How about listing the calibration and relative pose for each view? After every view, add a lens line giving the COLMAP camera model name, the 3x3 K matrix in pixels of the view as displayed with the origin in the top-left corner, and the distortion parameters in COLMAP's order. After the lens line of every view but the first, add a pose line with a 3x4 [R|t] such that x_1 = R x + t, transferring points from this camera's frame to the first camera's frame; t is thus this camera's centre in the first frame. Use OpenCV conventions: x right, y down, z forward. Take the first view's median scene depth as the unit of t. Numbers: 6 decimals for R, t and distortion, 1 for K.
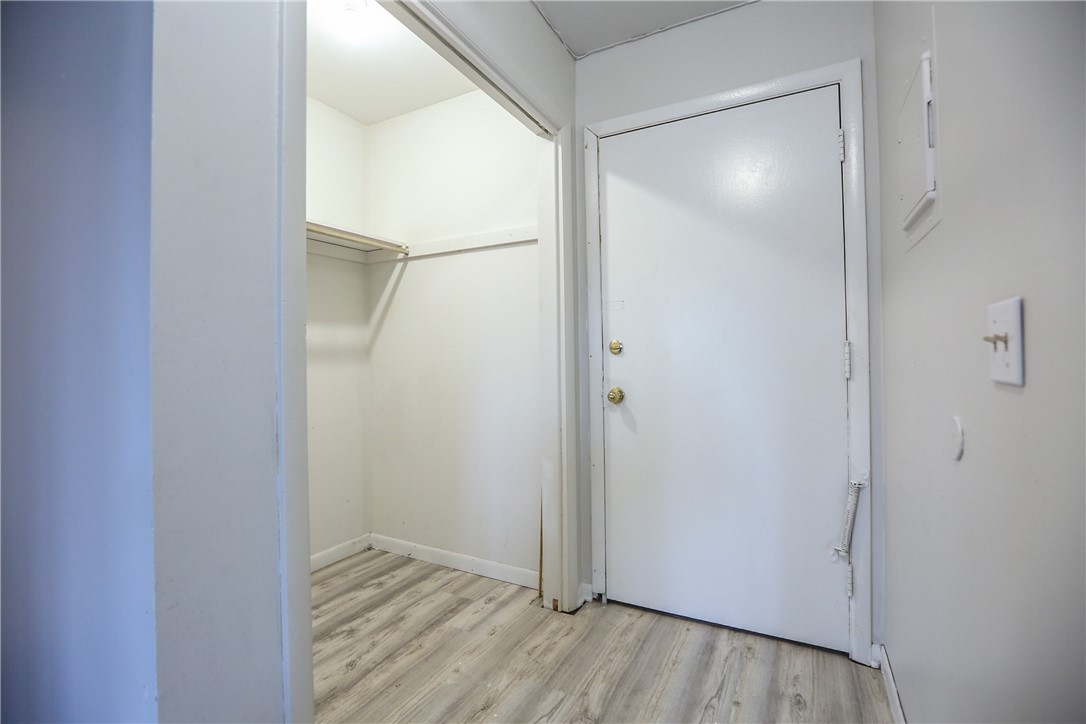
lens RADIAL K [[492.5, 0, 538.1], [0, 492.5, 358.1], [0, 0, 1]] dist [-0.046356, 0.014847]
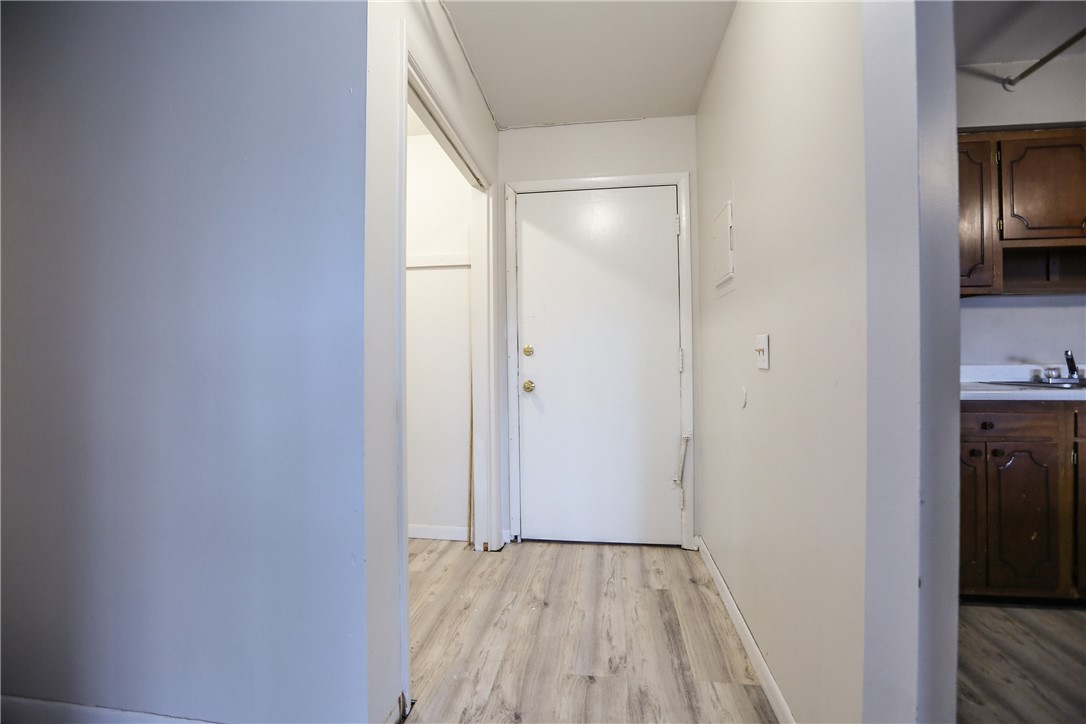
lens RADIAL K [[492.5, 0, 538.1], [0, 492.5, 358.1], [0, 0, 1]] dist [-0.046356, 0.014847]
pose [[0.937979, 0.005049, 0.346654, -0.340977], [-0.004006, 0.999985, -0.003725, 0.004255], [-0.346668, 0.002105, 0.937986, -0.332934]]
